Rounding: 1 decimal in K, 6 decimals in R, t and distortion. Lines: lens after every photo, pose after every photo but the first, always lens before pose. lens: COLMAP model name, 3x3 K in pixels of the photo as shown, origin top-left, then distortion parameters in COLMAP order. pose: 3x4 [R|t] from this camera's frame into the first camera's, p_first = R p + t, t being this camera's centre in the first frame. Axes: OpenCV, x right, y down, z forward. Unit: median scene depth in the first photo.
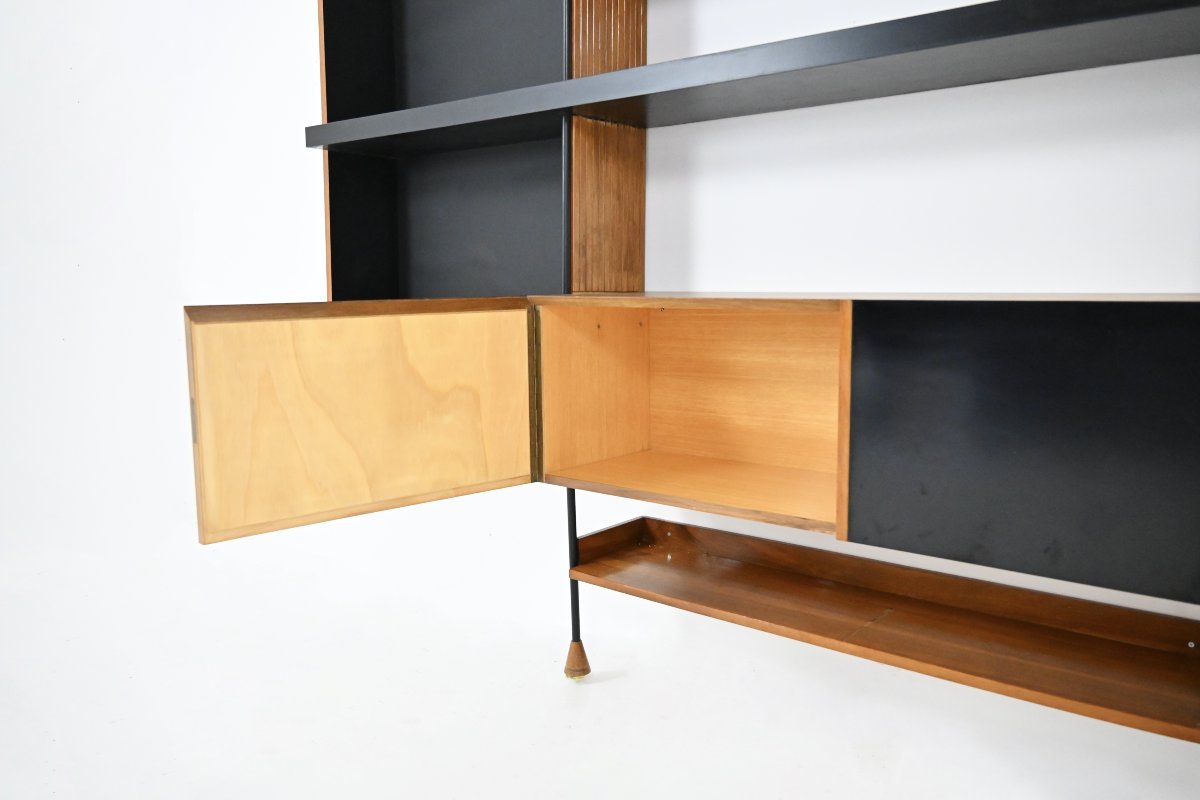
lens RADIAL K [[968.6, 0, 590.2], [0, 968.6, 398.2], [0, 0, 1]] dist [-0.010610, 0.001533]
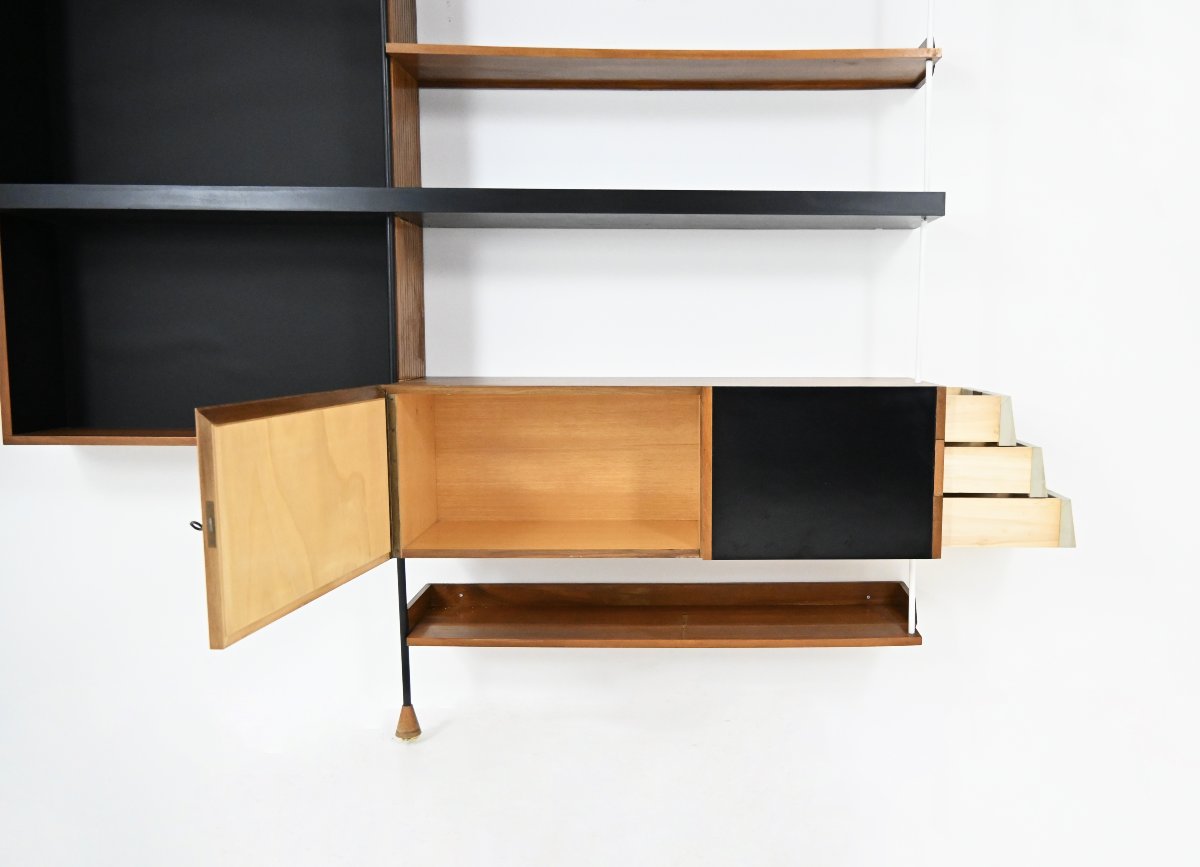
lens RADIAL K [[1096.3, 0, 664.6], [0, 1096.3, 467.4], [0, 0, 1]] dist [0.007817, 0.000000]
pose [[0.746053, -0.071626, 0.662023, -0.601256], [0.072463, 0.997027, 0.026210, -0.022522], [-0.661932, 0.028418, 0.749025, -0.104393]]
